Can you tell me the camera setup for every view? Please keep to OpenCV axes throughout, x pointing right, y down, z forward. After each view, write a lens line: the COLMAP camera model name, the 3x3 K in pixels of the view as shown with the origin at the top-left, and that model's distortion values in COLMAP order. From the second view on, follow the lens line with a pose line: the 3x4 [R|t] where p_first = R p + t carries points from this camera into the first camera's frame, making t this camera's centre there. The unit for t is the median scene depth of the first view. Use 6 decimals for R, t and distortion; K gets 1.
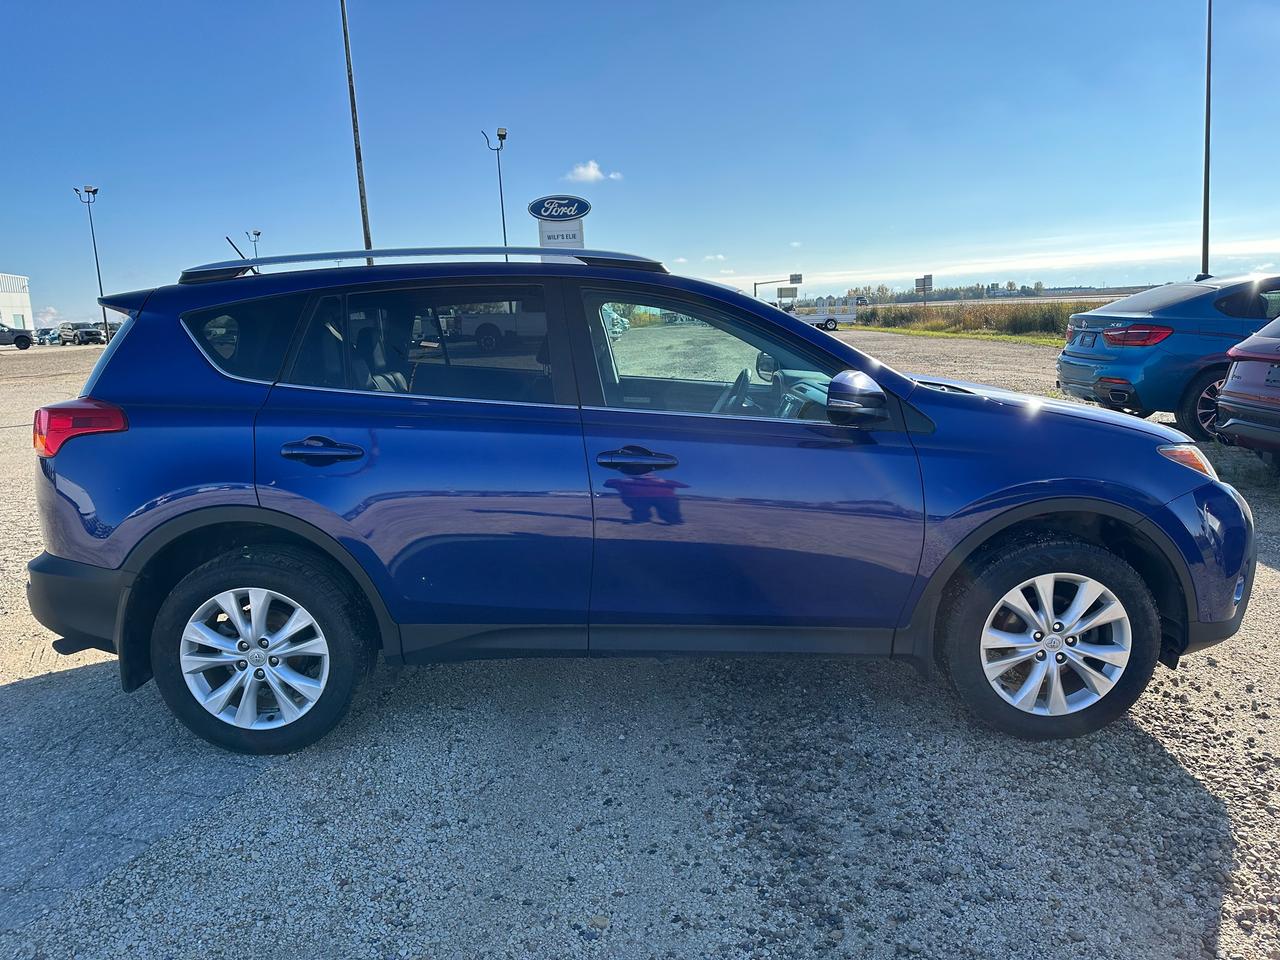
lens RADIAL K [[962.9, 0, 637.2], [0, 962.9, 490.0], [0, 0, 1]] dist [0.020495, -0.029605]
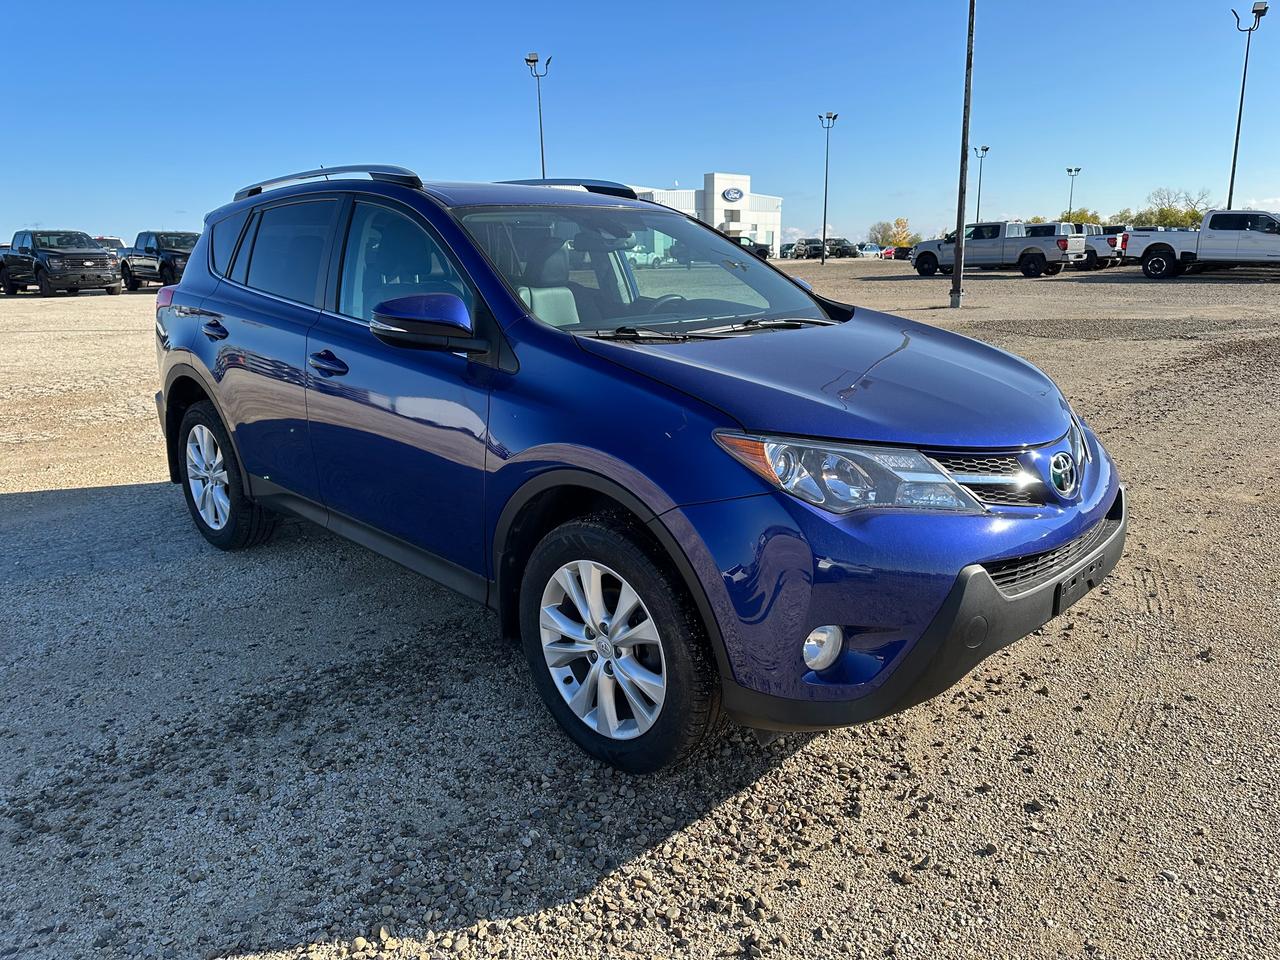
lens RADIAL K [[962.9, 0, 640.1], [0, 962.9, 483.7], [0, 0, 1]] dist [0.020495, -0.029605]
pose [[0.687895, 0.191999, -0.699955, 0.231601], [-0.139831, 0.981369, 0.131769, -0.019970], [0.712213, 0.007232, 0.701926, 0.107141]]
